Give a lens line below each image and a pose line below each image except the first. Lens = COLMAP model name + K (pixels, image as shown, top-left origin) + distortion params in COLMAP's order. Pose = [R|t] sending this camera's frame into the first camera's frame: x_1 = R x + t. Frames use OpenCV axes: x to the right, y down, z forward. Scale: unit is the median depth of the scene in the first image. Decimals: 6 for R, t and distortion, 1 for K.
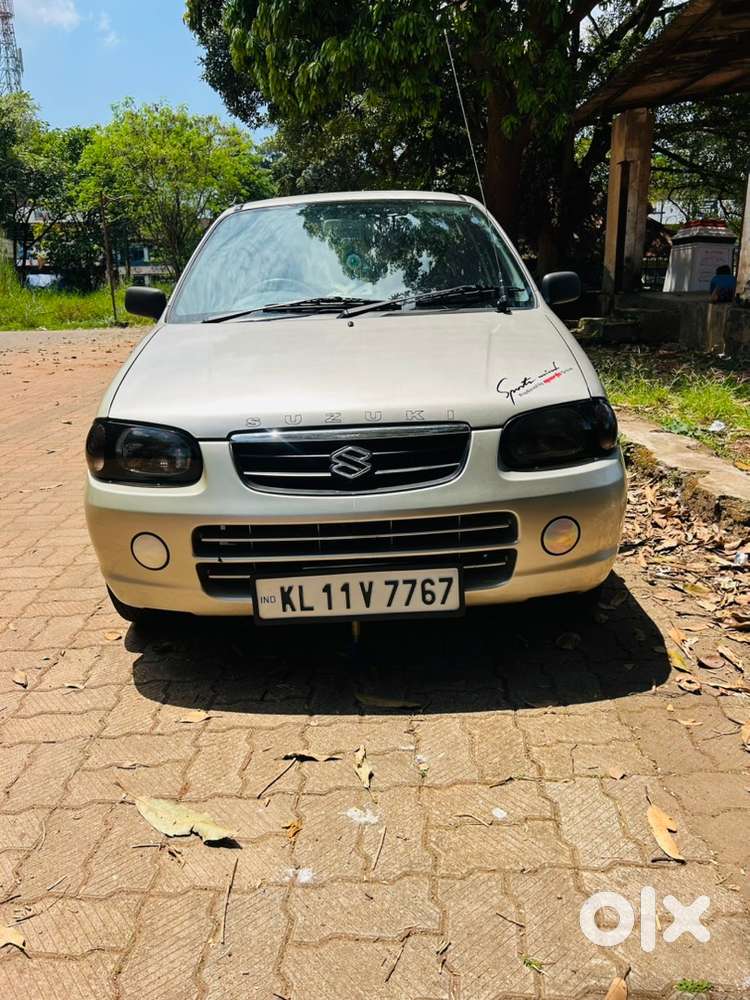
lens RADIAL K [[765.8, 0, 372.2], [0, 765.8, 494.5], [0, 0, 1]] dist [0.041601, -0.051005]
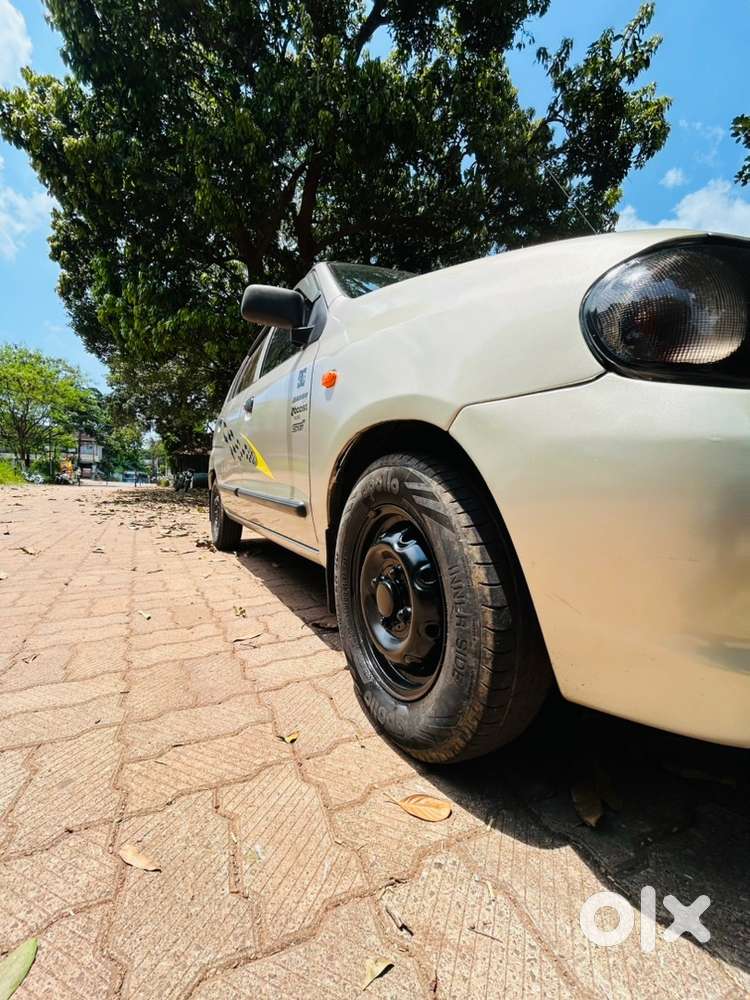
lens RADIAL K [[408.9, 0, 366.8], [0, 408.9, 504.1], [0, 0, 1]] dist [0.003141, 0.001098]
pose [[0.884400, 0.026847, 0.465956, -0.448247], [0.073944, 0.977676, -0.196680, 0.046207], [-0.460834, 0.208398, 0.862671, 0.700985]]
